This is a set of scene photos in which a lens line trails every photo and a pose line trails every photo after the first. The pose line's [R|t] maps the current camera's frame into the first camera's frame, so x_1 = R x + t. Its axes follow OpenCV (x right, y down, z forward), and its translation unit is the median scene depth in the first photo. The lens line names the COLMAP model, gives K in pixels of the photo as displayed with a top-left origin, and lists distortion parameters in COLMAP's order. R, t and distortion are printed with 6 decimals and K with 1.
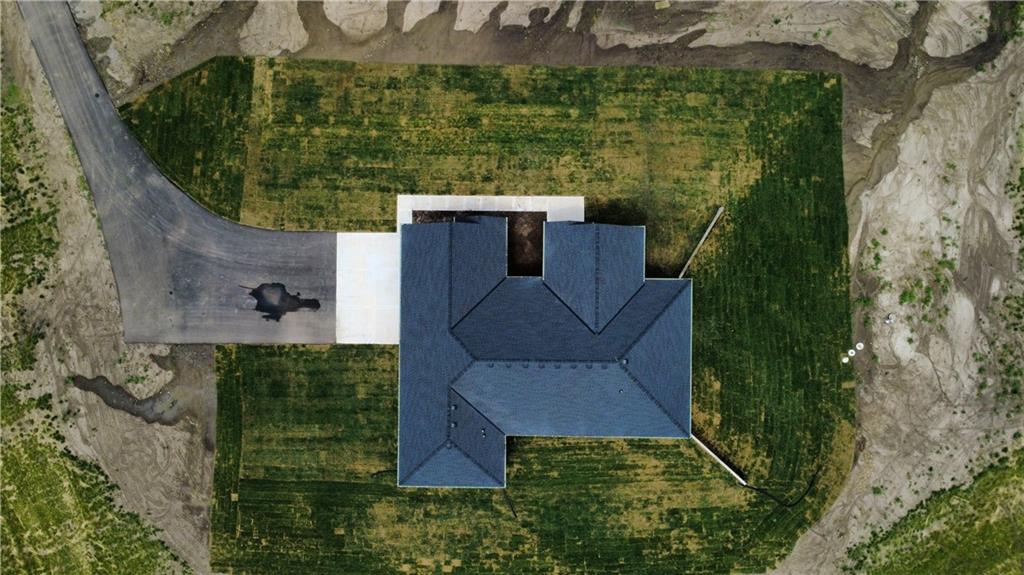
lens RADIAL K [[747.0, 0, 512.0], [0, 747.0, 287.5], [0, 0, 1]] dist [-0.001456, -0.003491]
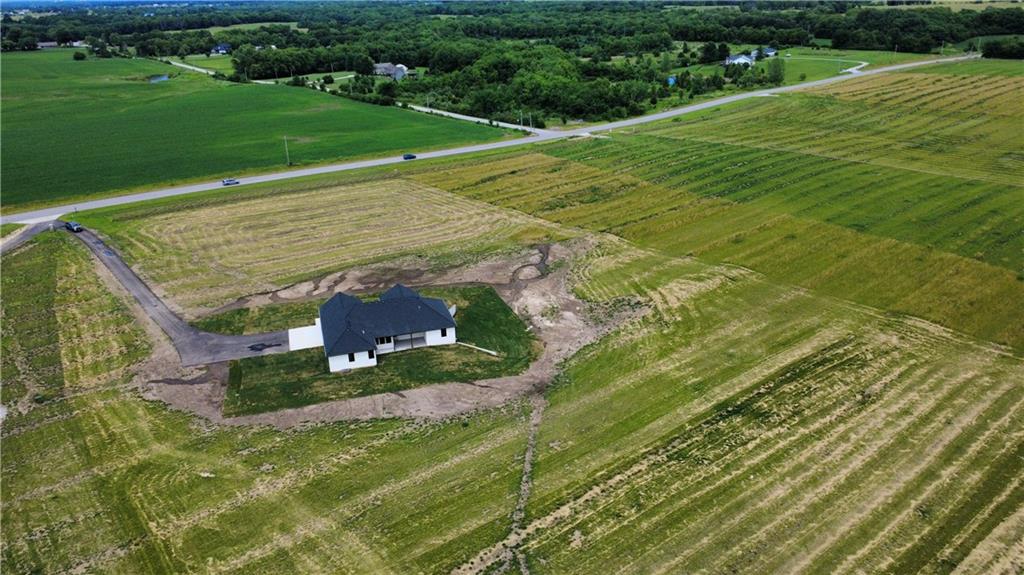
lens RADIAL K [[747.0, 0, 512.0], [0, 747.0, 287.5], [0, 0, 1]] dist [-0.001456, -0.003491]
pose [[0.954435, -0.126106, 0.270466, -0.184507], [0.298177, 0.366423, -0.881377, 2.048384], [0.012042, 0.921863, 0.387328, 0.025124]]
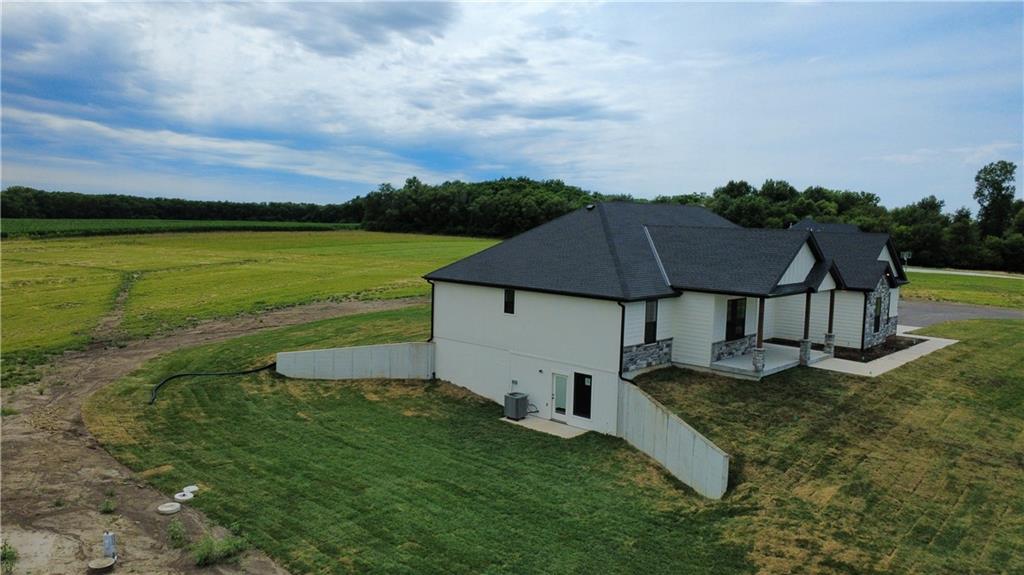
lens RADIAL K [[747.0, 0, 512.0], [0, 747.0, 287.5], [0, 0, 1]] dist [-0.001456, -0.003491]
pose [[-0.672498, 0.061726, -0.737521, 0.626439], [-0.739943, -0.076579, 0.668297, -0.272321], [-0.015227, 0.995151, 0.097172, 0.887698]]
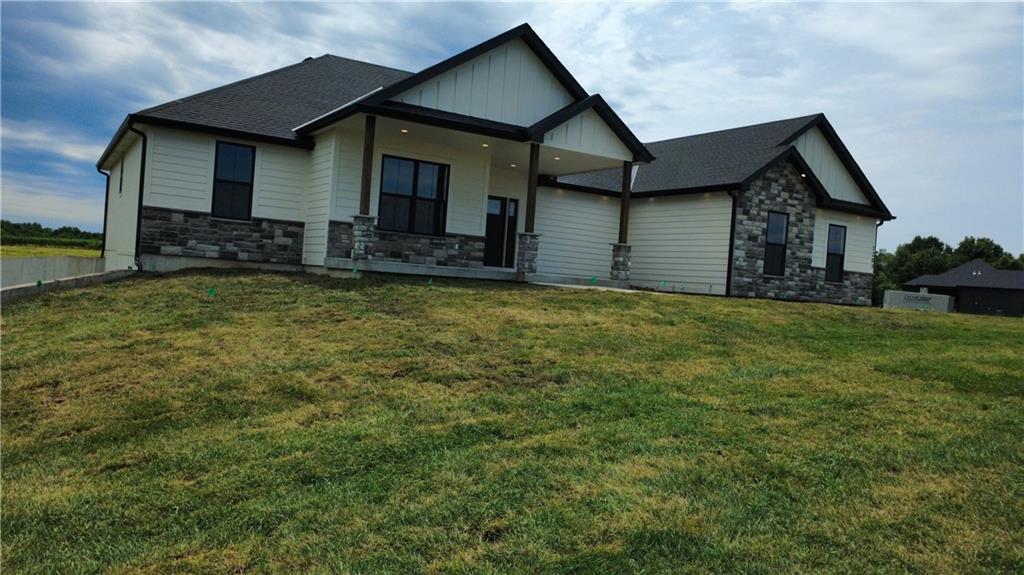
lens RADIAL K [[747.0, 0, 512.0], [0, 747.0, 287.5], [0, 0, 1]] dist [-0.001456, -0.003491]
pose [[-0.841316, -0.044459, -0.538713, 0.253308], [-0.537113, -0.043355, 0.842395, -0.312498], [-0.060808, 0.998070, 0.012596, 0.990570]]
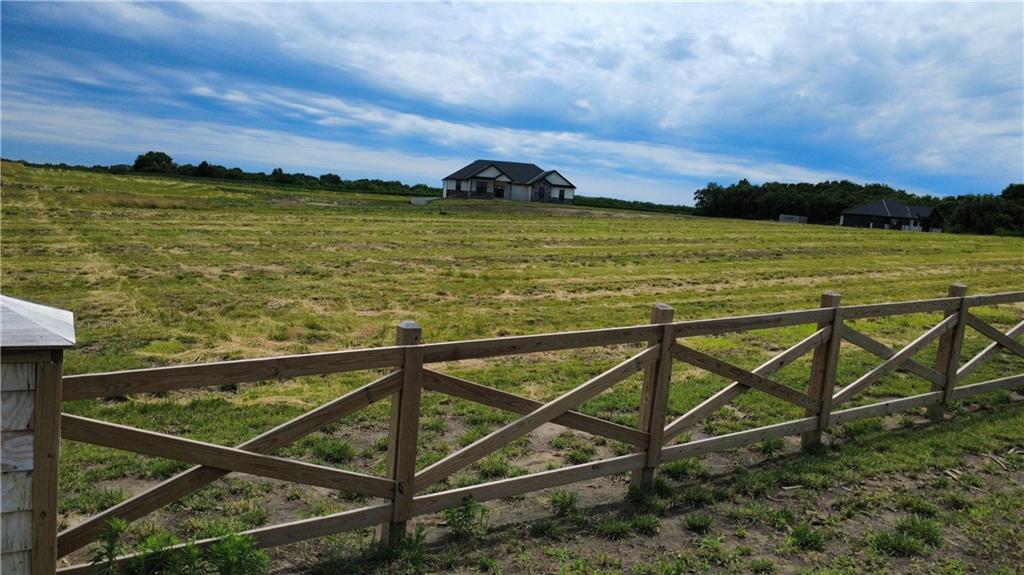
lens RADIAL K [[747.0, 0, 512.0], [0, 747.0, 287.5], [0, 0, 1]] dist [-0.001456, -0.003491]
pose [[-0.985457, -0.047331, -0.163200, 0.373720], [-0.157081, -0.112551, 0.981151, -2.165323], [-0.064807, 0.992518, 0.103479, 1.018101]]
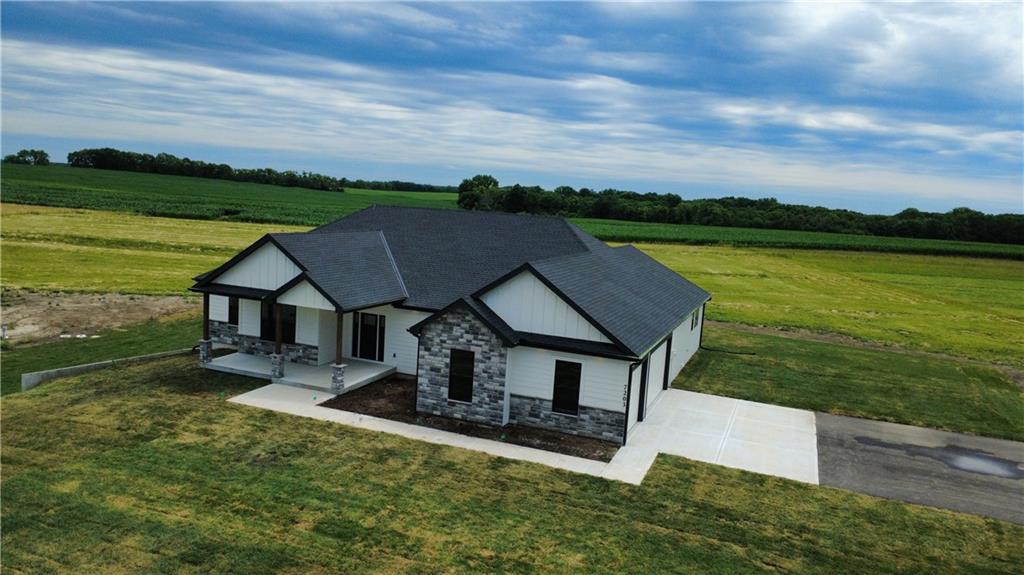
lens RADIAL K [[747.0, 0, 512.0], [0, 747.0, 287.5], [0, 0, 1]] dist [-0.001456, -0.003491]
pose [[-0.933641, -0.094186, 0.345605, -0.210387], [0.353646, -0.088858, 0.931149, -0.467827], [-0.056991, 0.991581, 0.116270, 0.865004]]
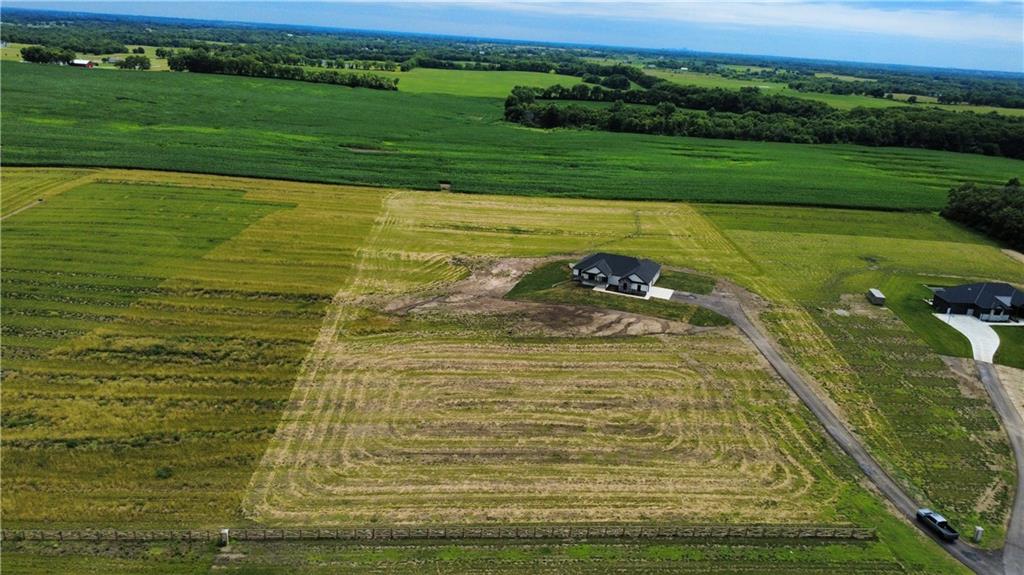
lens RADIAL K [[747.0, 0, 512.0], [0, 747.0, 287.5], [0, 0, 1]] dist [-0.001456, -0.003491]
pose [[-0.936160, -0.153712, 0.316192, -0.614966], [0.347764, -0.272791, 0.897020, -3.210309], [-0.051628, 0.949714, 0.308832, -0.019858]]
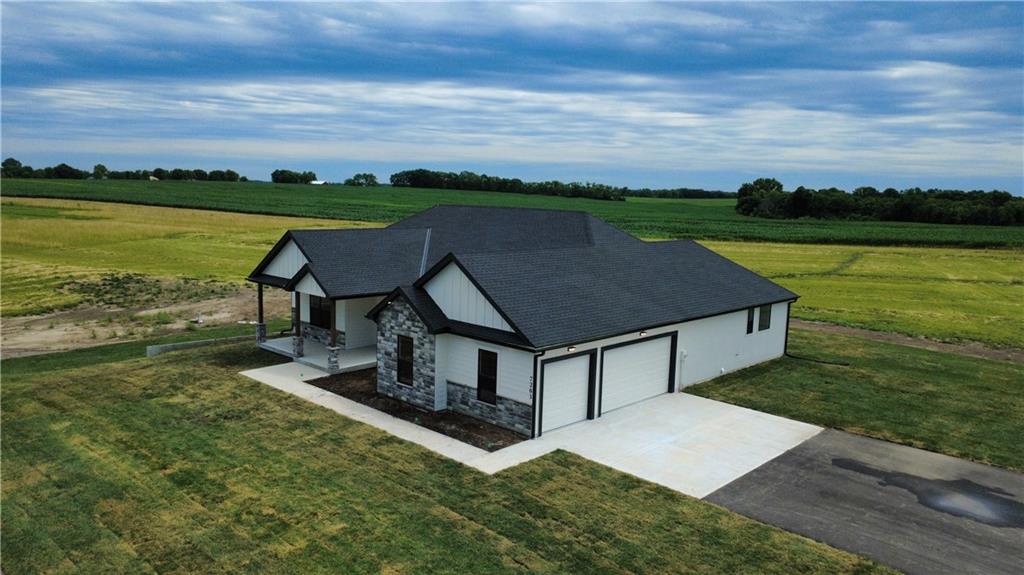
lens RADIAL K [[747.0, 0, 512.0], [0, 747.0, 287.5], [0, 0, 1]] dist [-0.001456, -0.003491]
pose [[-0.732268, -0.100655, 0.673537, -0.386915], [0.680545, -0.071377, 0.729221, -0.365173], [-0.025325, 0.992358, 0.120767, 0.866851]]
